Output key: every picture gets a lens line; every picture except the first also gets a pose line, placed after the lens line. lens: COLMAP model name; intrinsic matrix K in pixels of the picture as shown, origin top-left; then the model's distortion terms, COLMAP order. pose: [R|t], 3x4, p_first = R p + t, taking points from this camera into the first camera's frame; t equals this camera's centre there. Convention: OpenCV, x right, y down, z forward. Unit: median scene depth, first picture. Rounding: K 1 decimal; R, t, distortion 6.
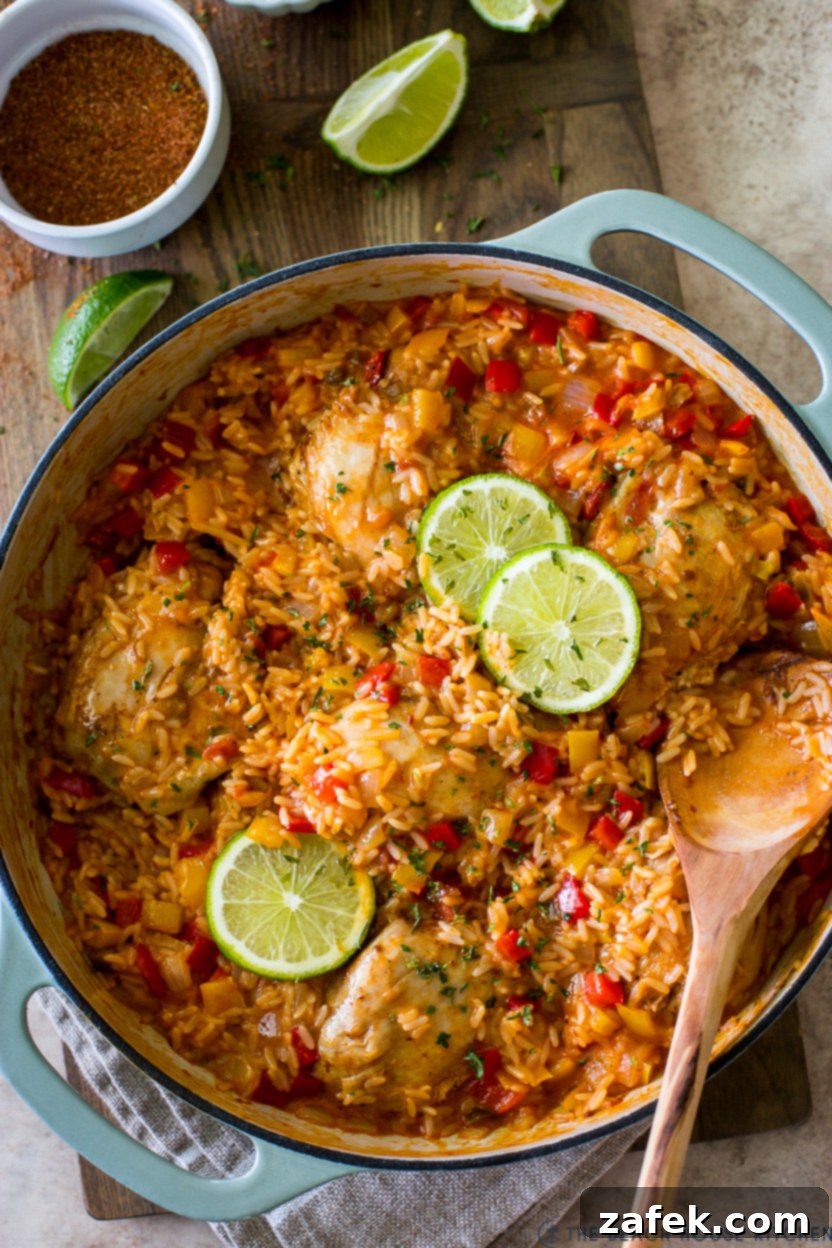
lens RADIAL K [[1878.1, 0, 415.1], [0, 1878.1, 629.0], [0, 0, 1]] dist [-0.163596, 0.000000]
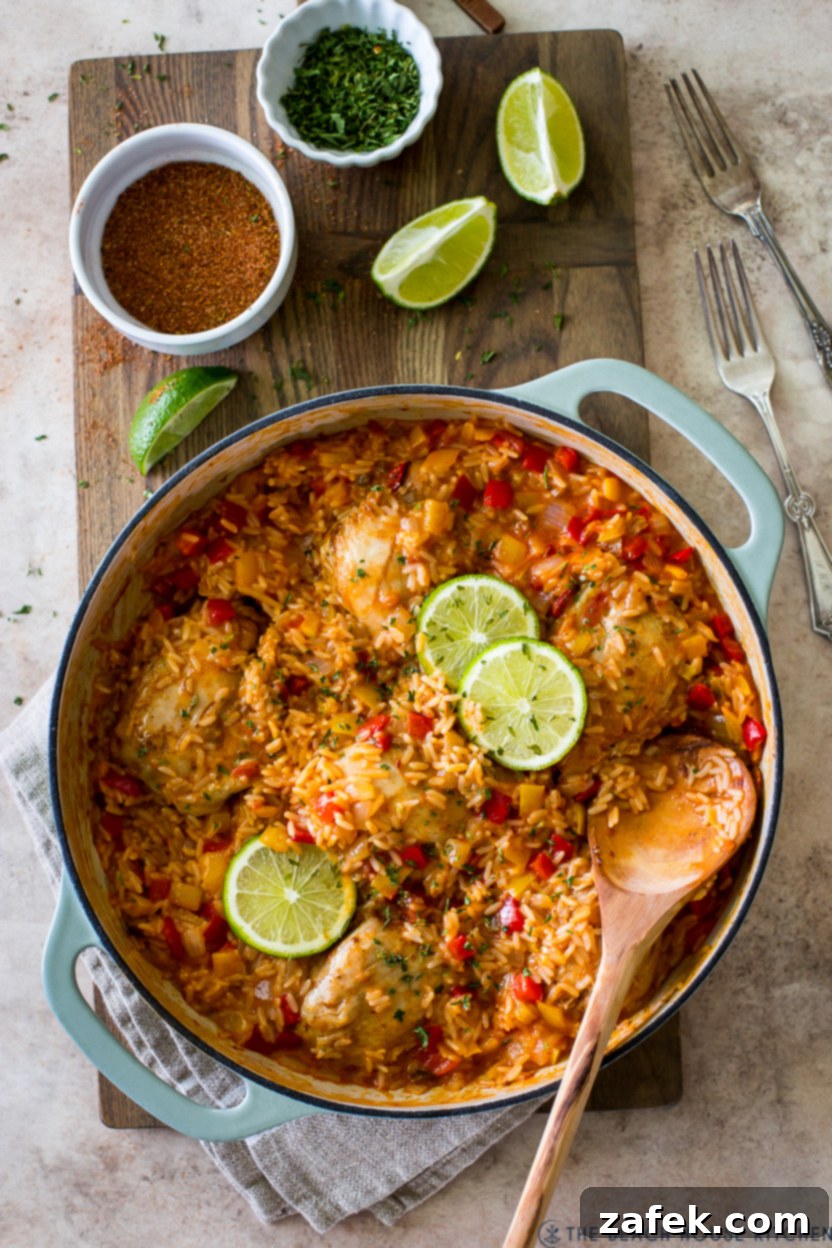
lens RADIAL K [[1878.1, 0, 411.2], [0, 1878.1, 616.9], [0, 0, 1]] dist [-0.163596, 0.000000]
pose [[0.994820, 0.098757, 0.024073, -0.033152], [-0.099765, 0.993990, 0.045066, -0.105223], [-0.019477, -0.047234, 0.998694, -0.253632]]
